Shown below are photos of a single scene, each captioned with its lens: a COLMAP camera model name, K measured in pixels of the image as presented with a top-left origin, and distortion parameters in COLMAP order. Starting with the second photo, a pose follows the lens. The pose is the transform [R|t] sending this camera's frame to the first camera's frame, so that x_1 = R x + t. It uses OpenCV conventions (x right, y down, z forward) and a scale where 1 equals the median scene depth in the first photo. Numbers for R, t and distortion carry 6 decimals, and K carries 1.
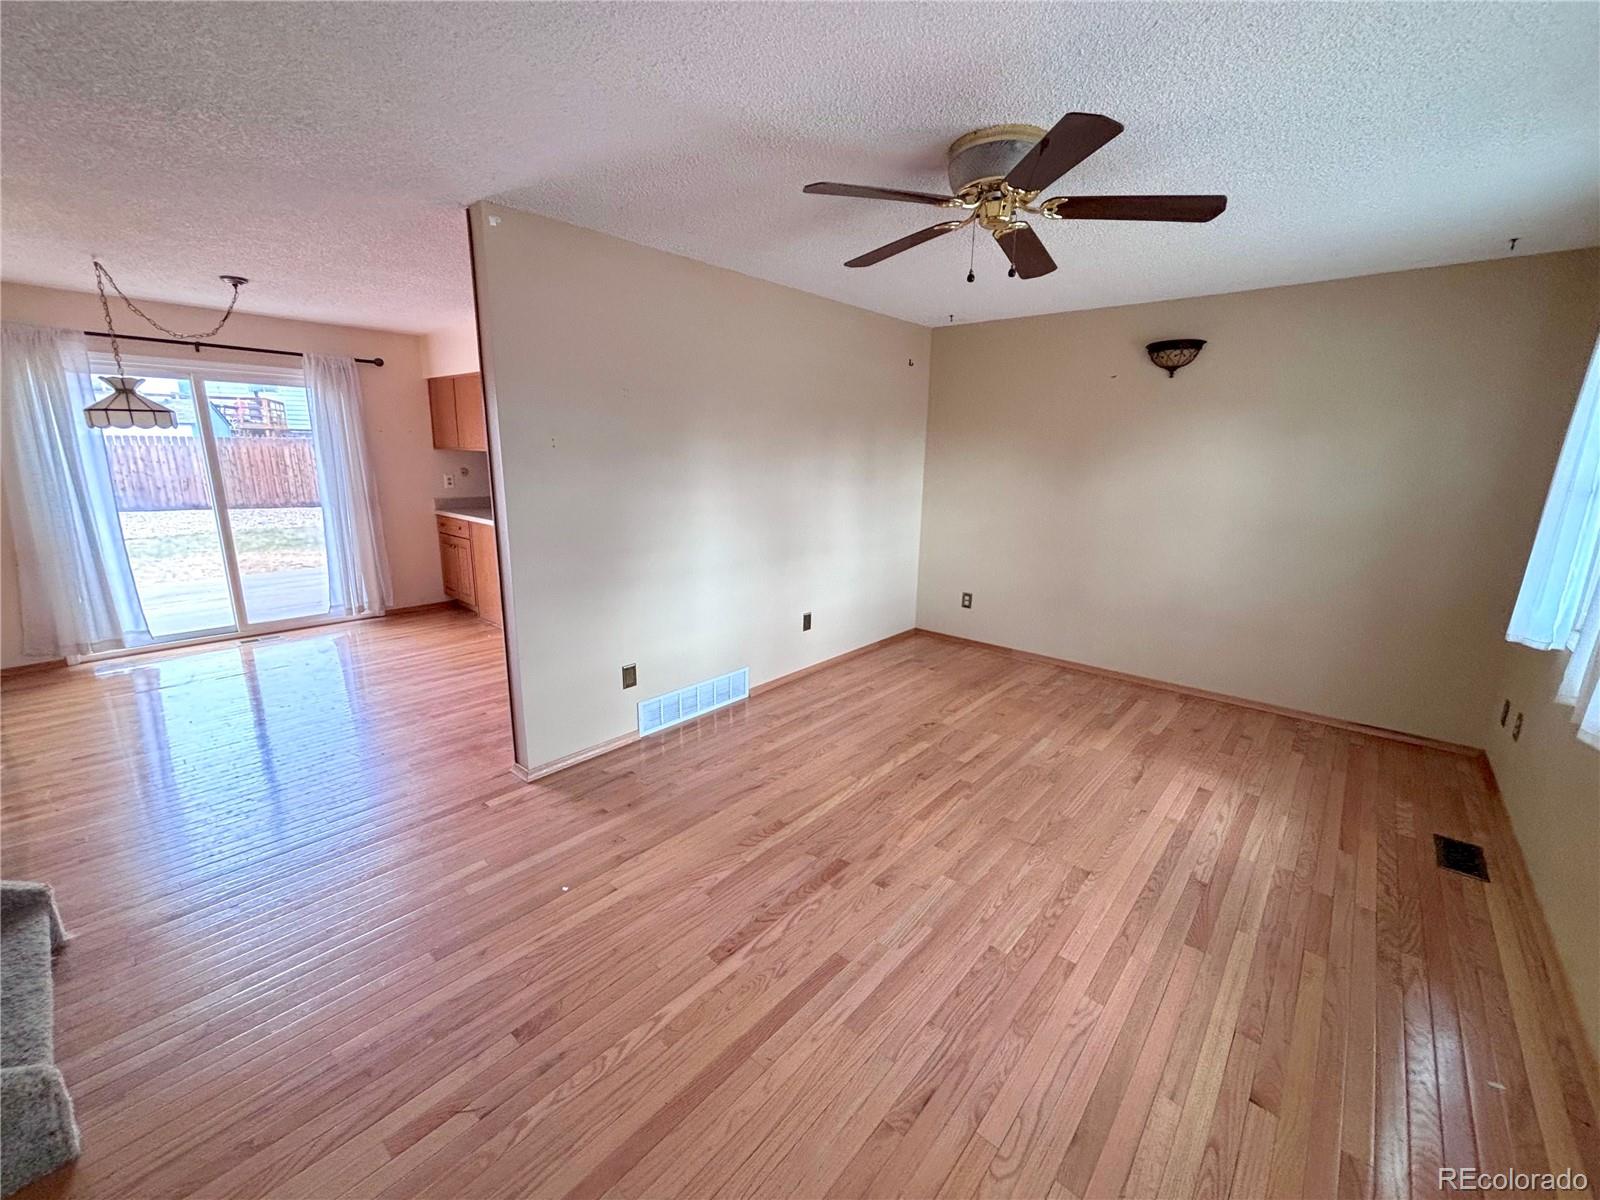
lens RADIAL K [[643.2, 0, 783.6], [0, 643.2, 598.6], [0, 0, 1]] dist [-0.002601, 0.000349]
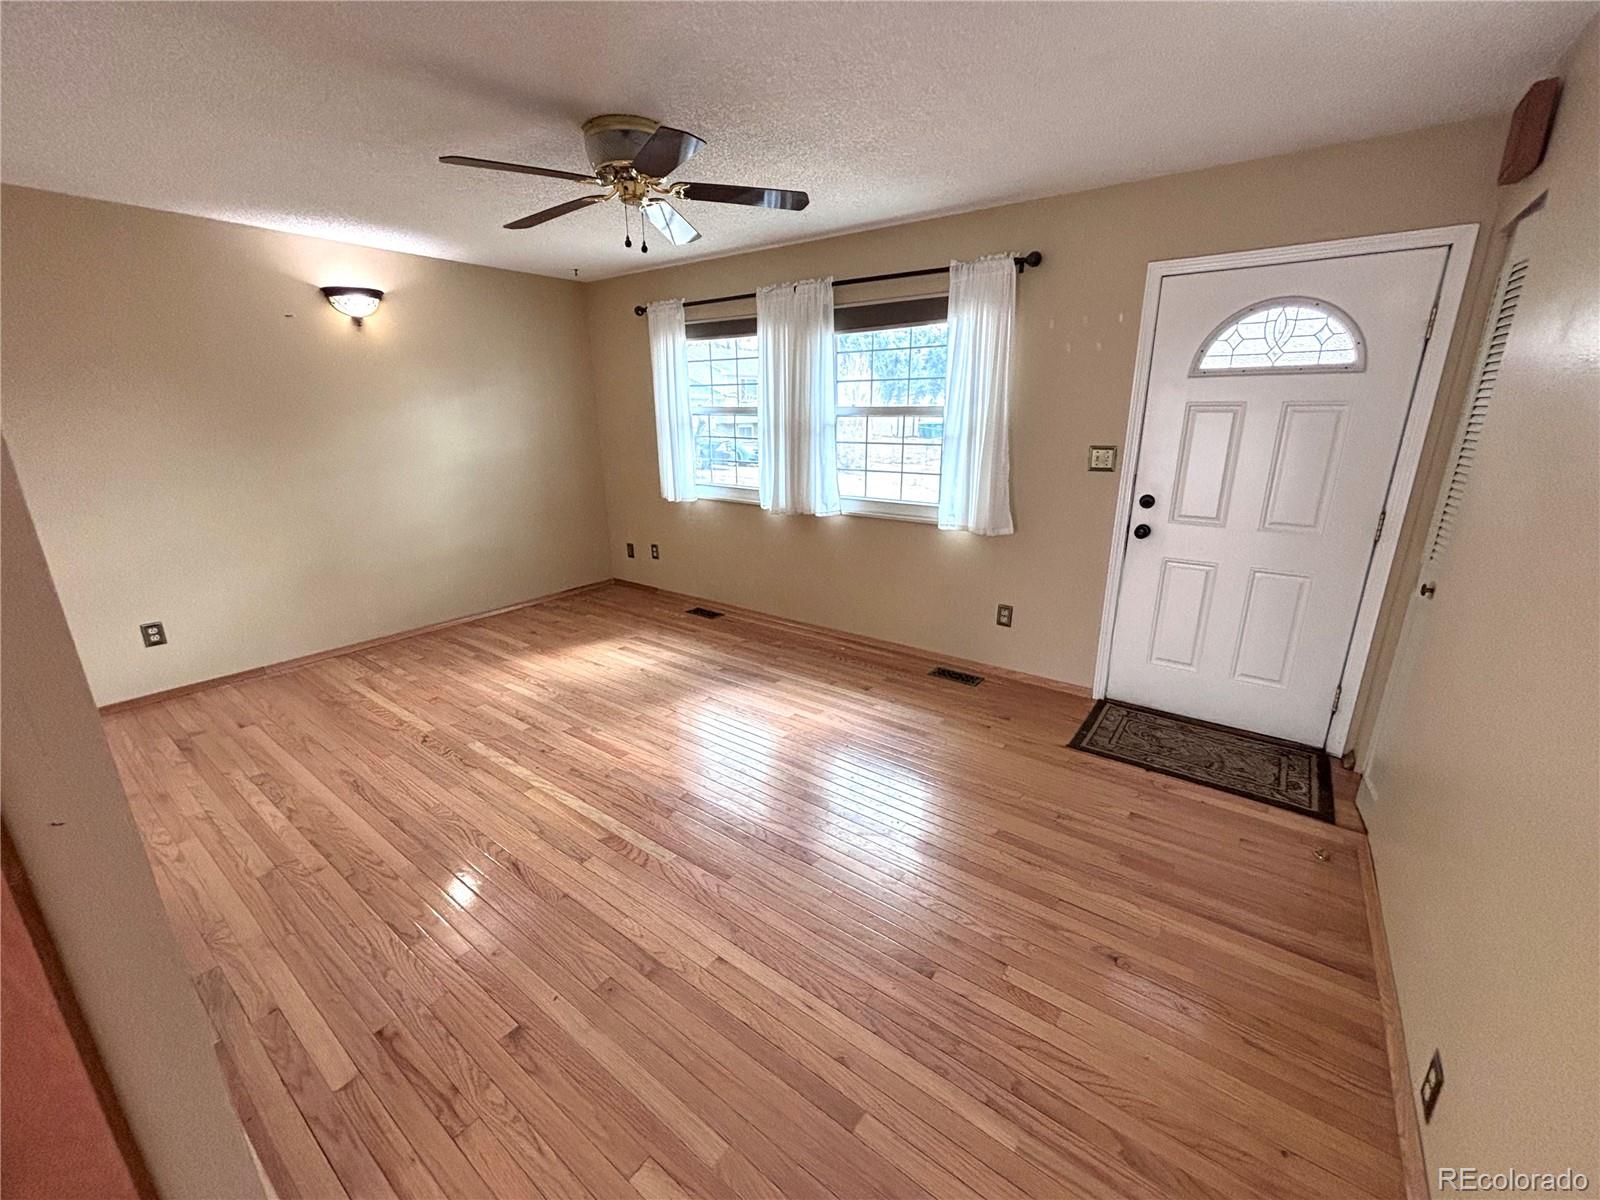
lens RADIAL K [[643.2, 0, 795.8], [0, 643.2, 597.4], [0, 0, 1]] dist [-0.002601, 0.000349]
pose [[-0.097307, -0.289314, 0.952276, -0.638984], [0.224775, 0.925706, 0.304210, -0.137601], [-0.969540, 0.243650, -0.025047, 0.573500]]
